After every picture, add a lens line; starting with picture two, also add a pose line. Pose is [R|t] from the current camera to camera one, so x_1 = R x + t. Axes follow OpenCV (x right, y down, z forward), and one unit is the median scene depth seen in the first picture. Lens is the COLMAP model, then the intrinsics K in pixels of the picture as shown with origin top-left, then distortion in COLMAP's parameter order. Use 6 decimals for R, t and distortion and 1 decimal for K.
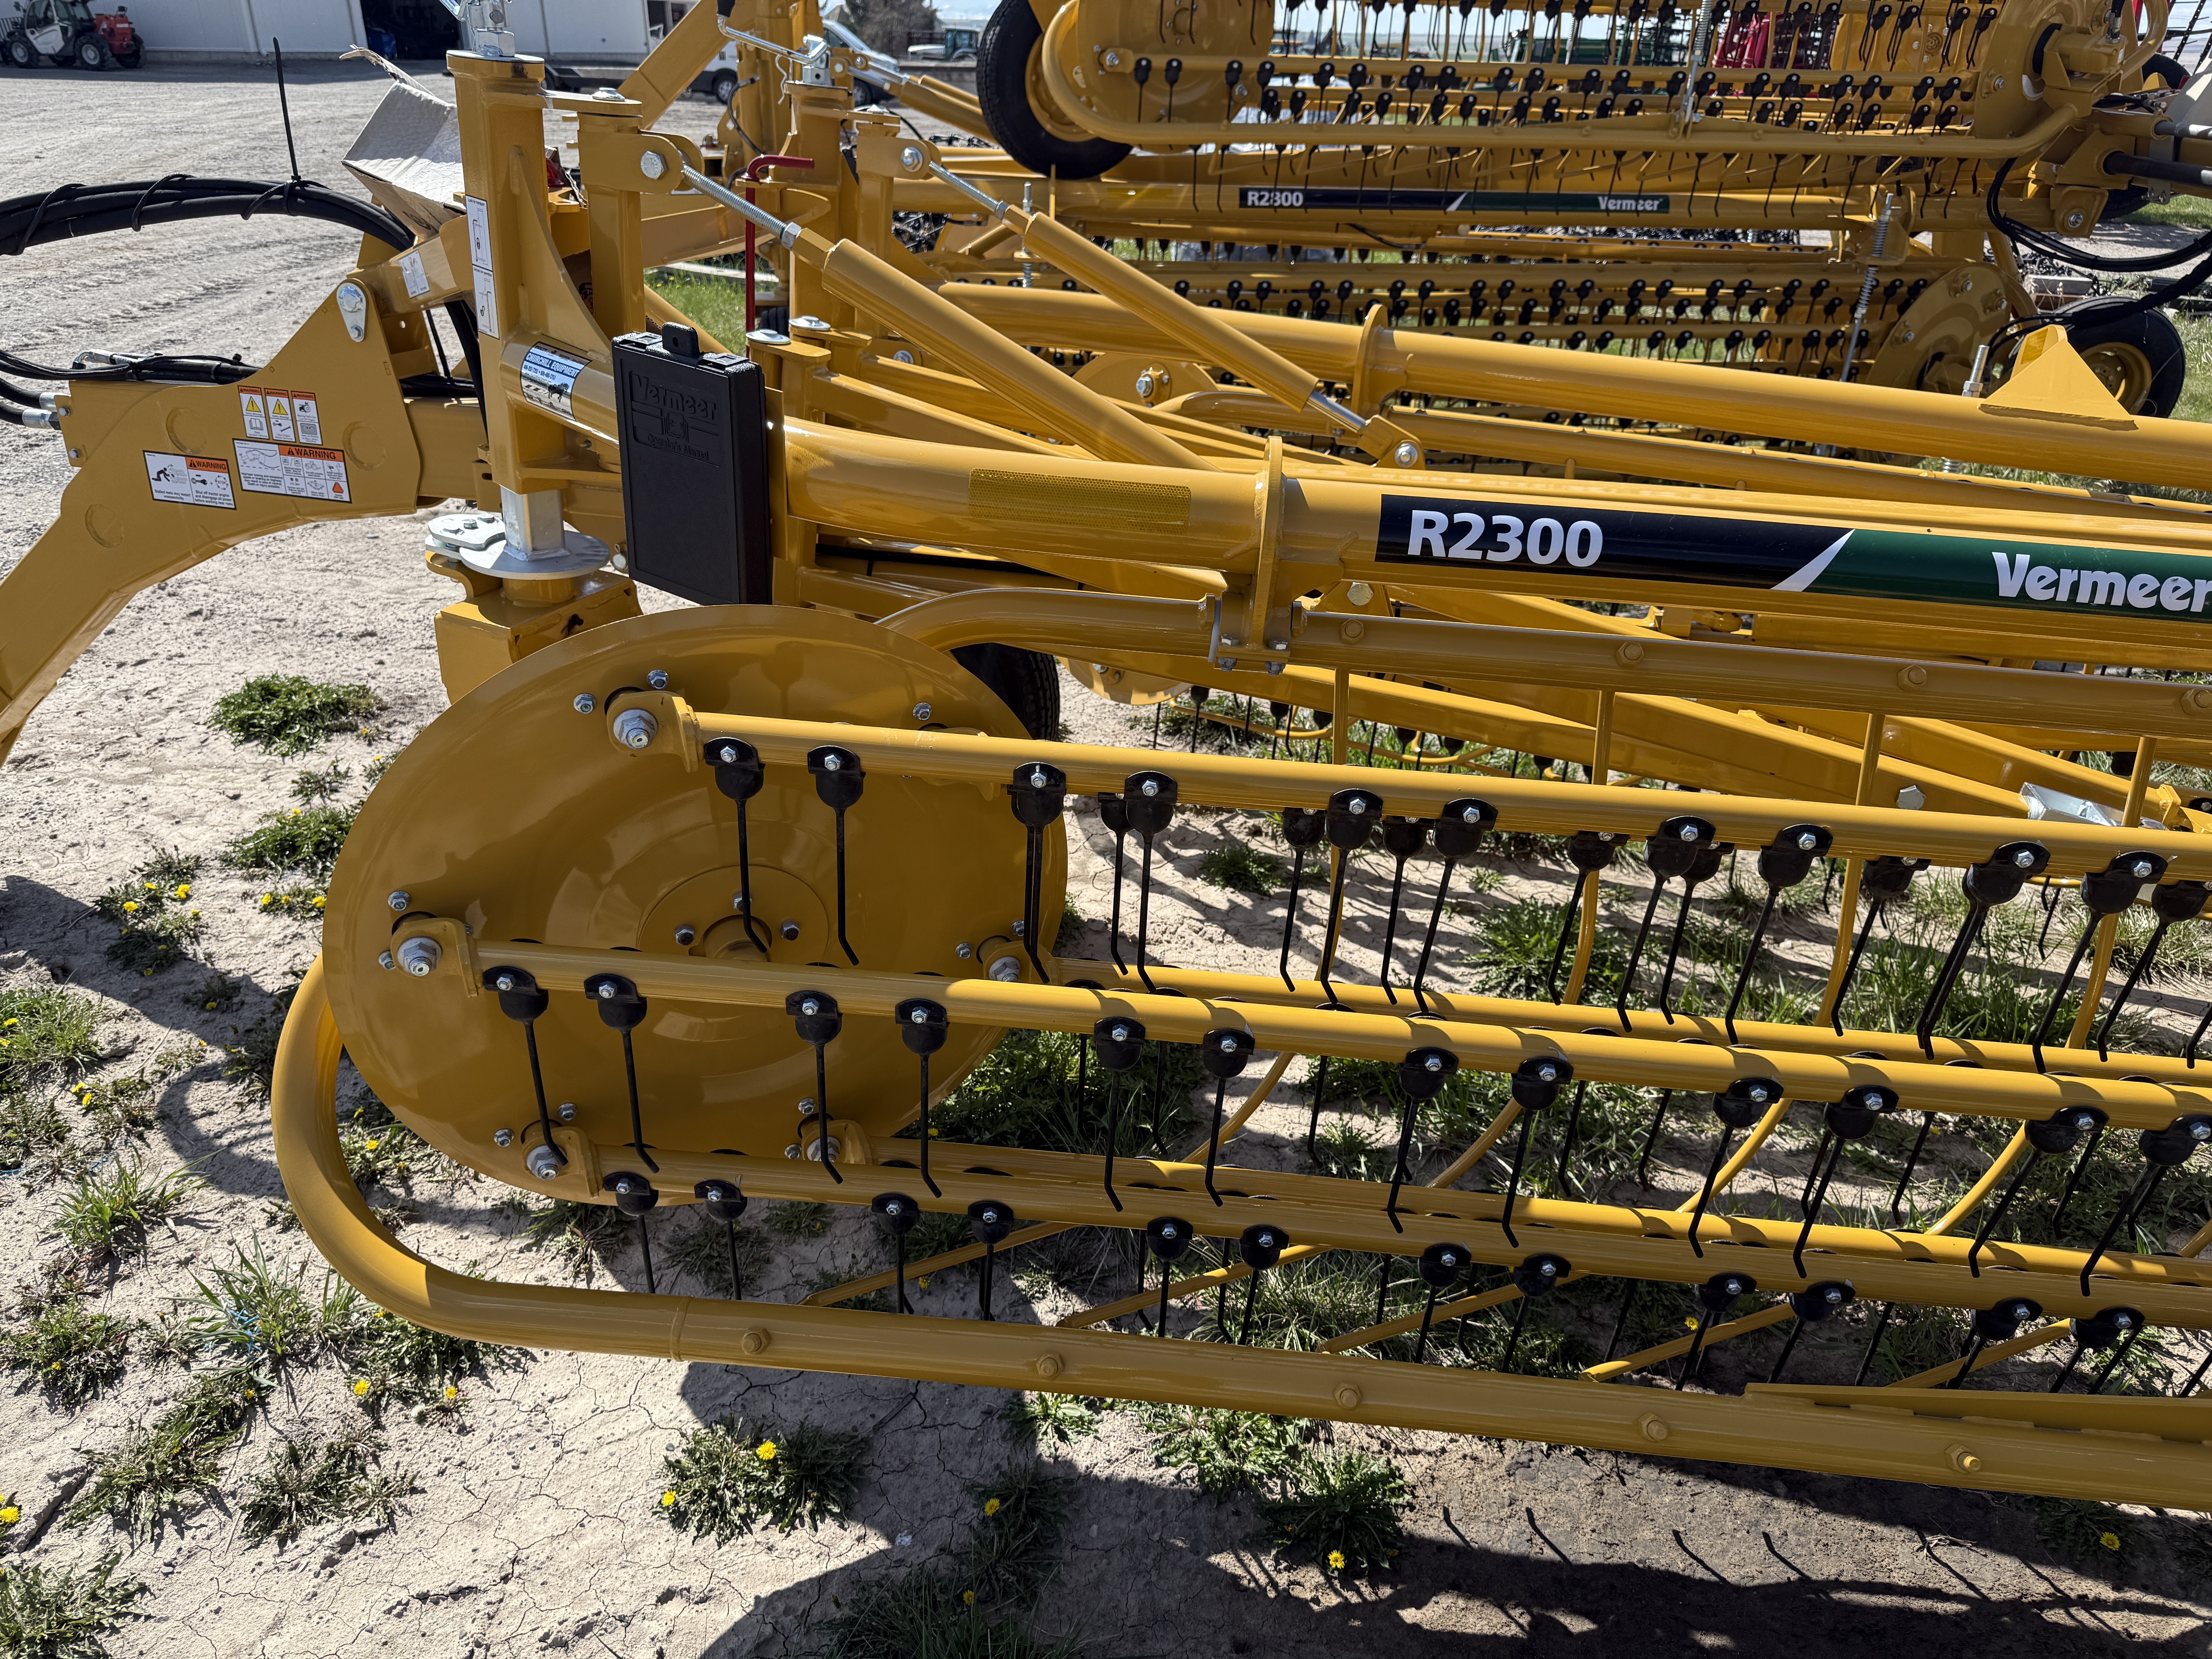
lens RADIAL K [[1548.1, 0, 1107.5], [0, 1548.1, 827.2], [0, 0, 1]] dist [0.024642, -0.036805]
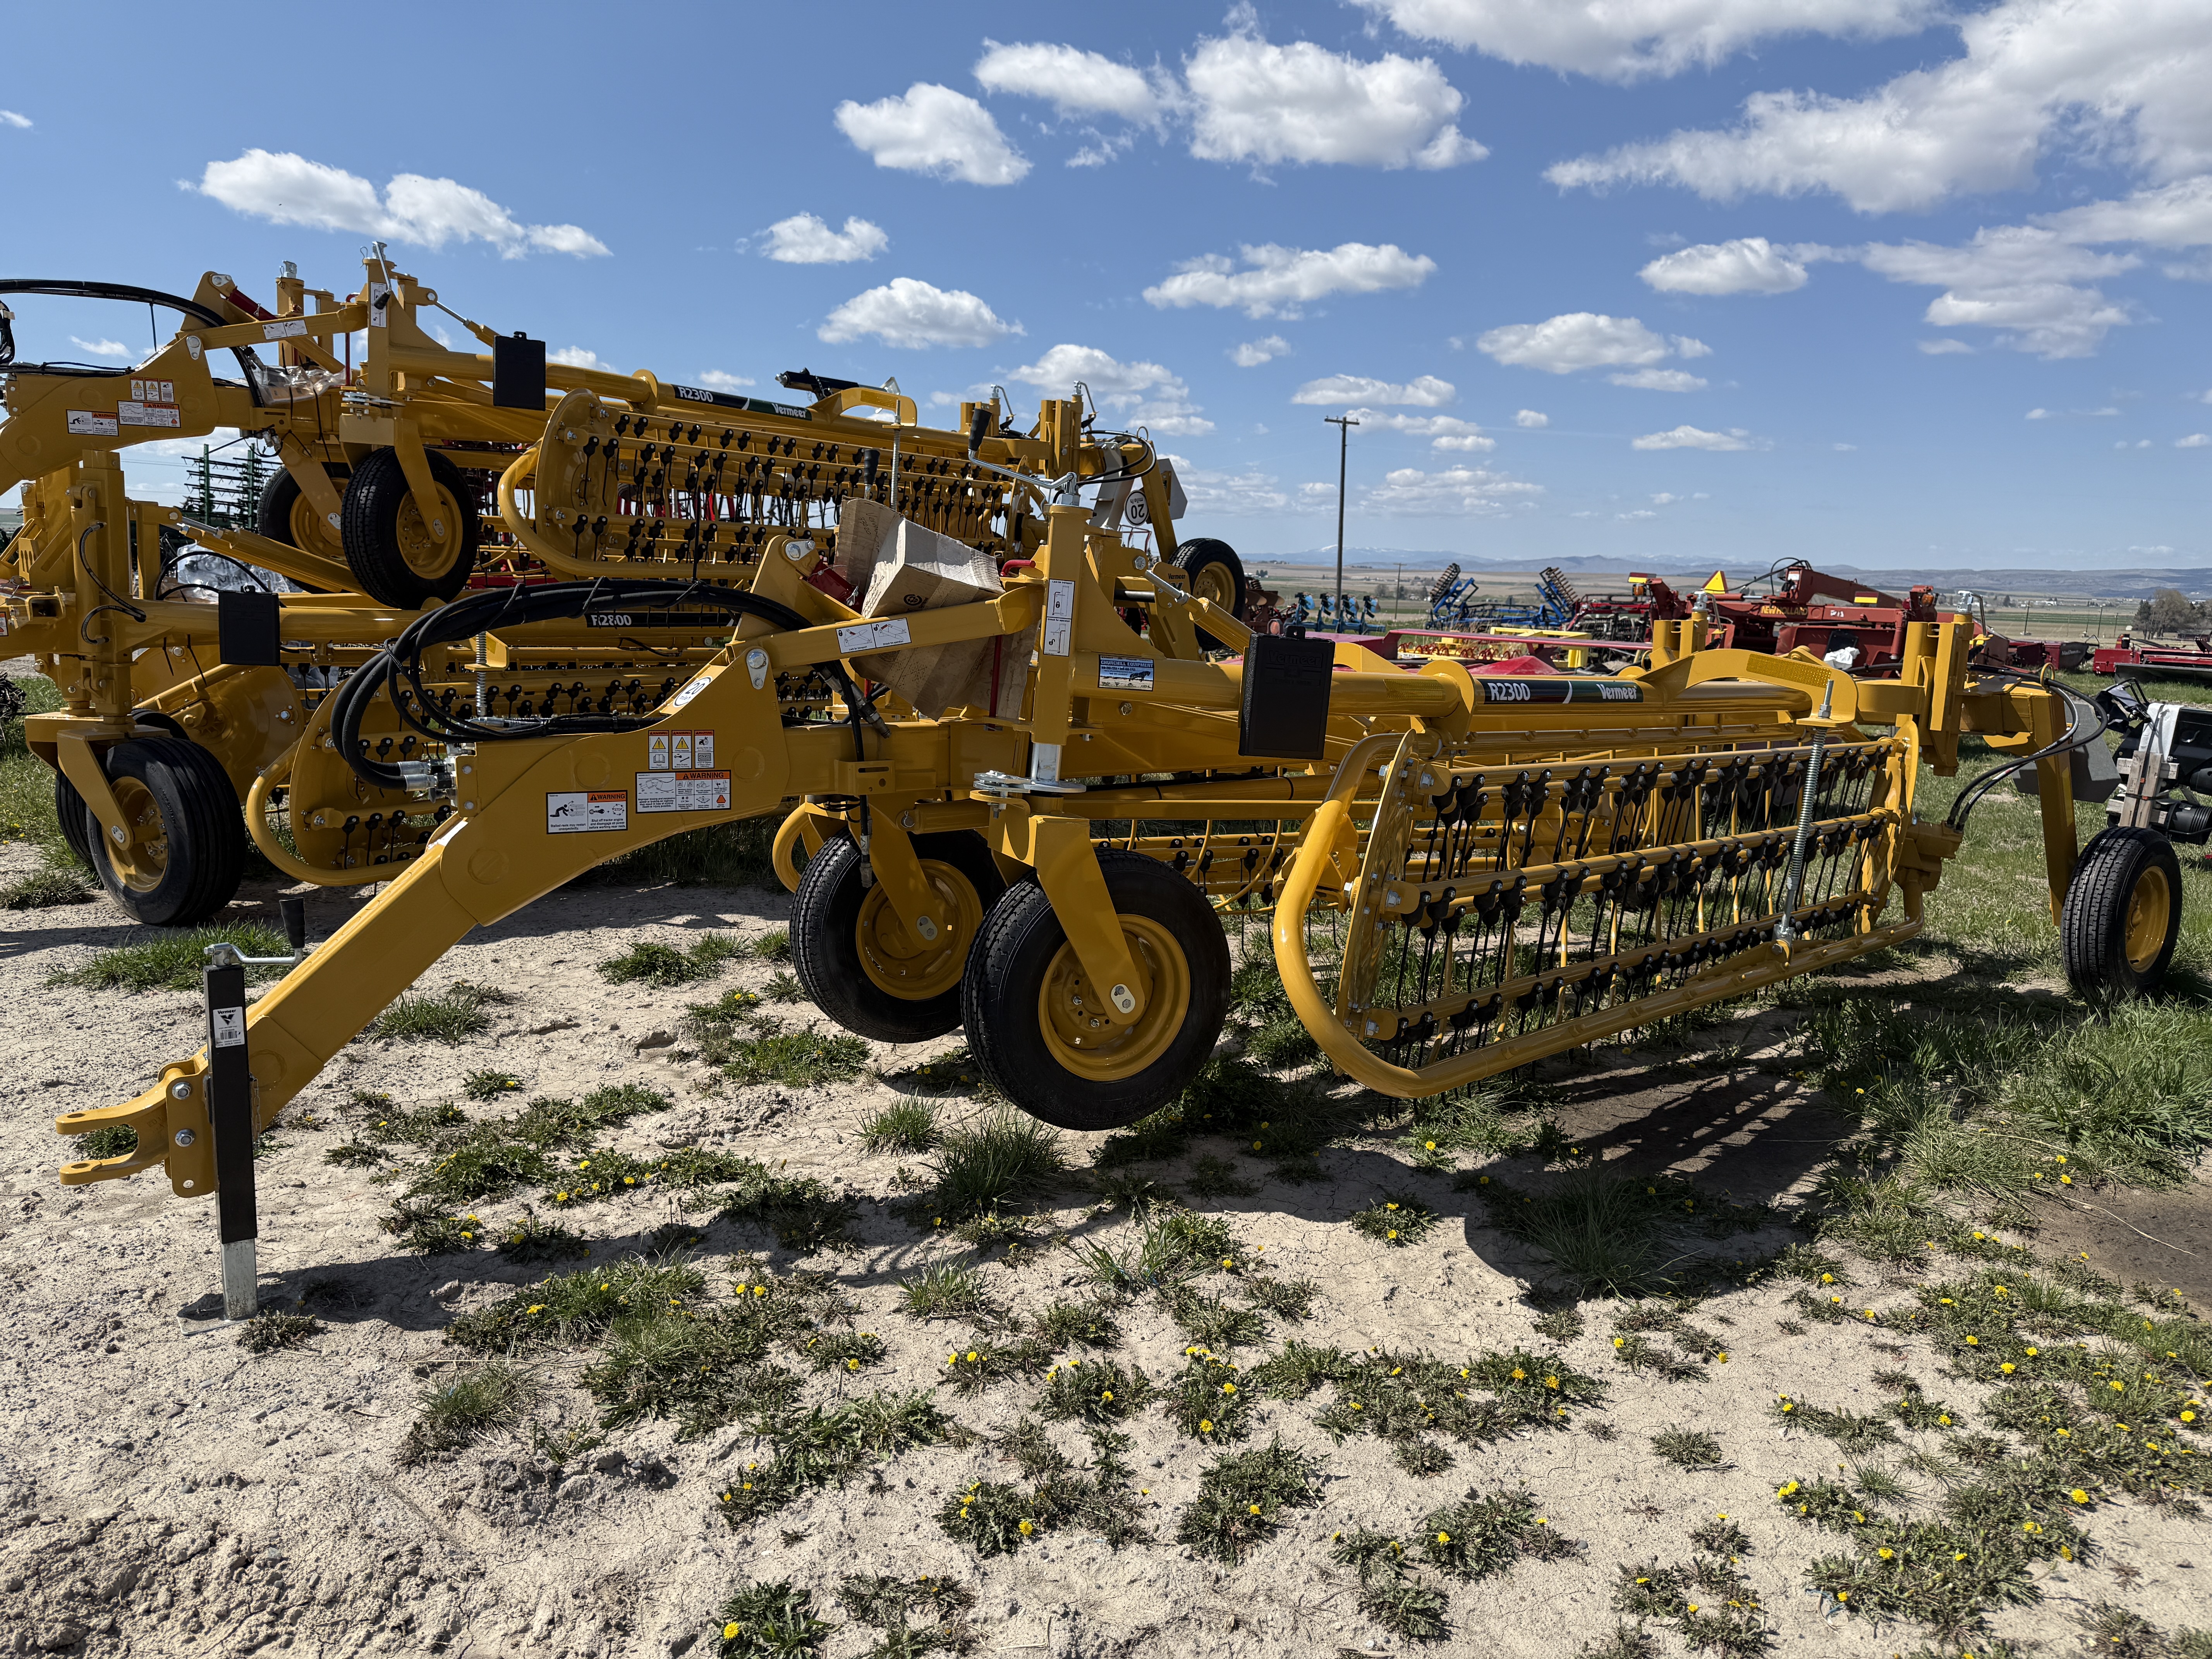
lens RADIAL K [[1548.1, 0, 1104.5], [0, 1548.1, 832.6], [0, 0, 1]] dist [0.024642, -0.036805]
pose [[0.652475, -0.127635, 0.746984, -1.277703], [0.313871, 0.942707, -0.113082, 0.060431], [-0.689754, 0.308240, 0.655154, -0.080648]]
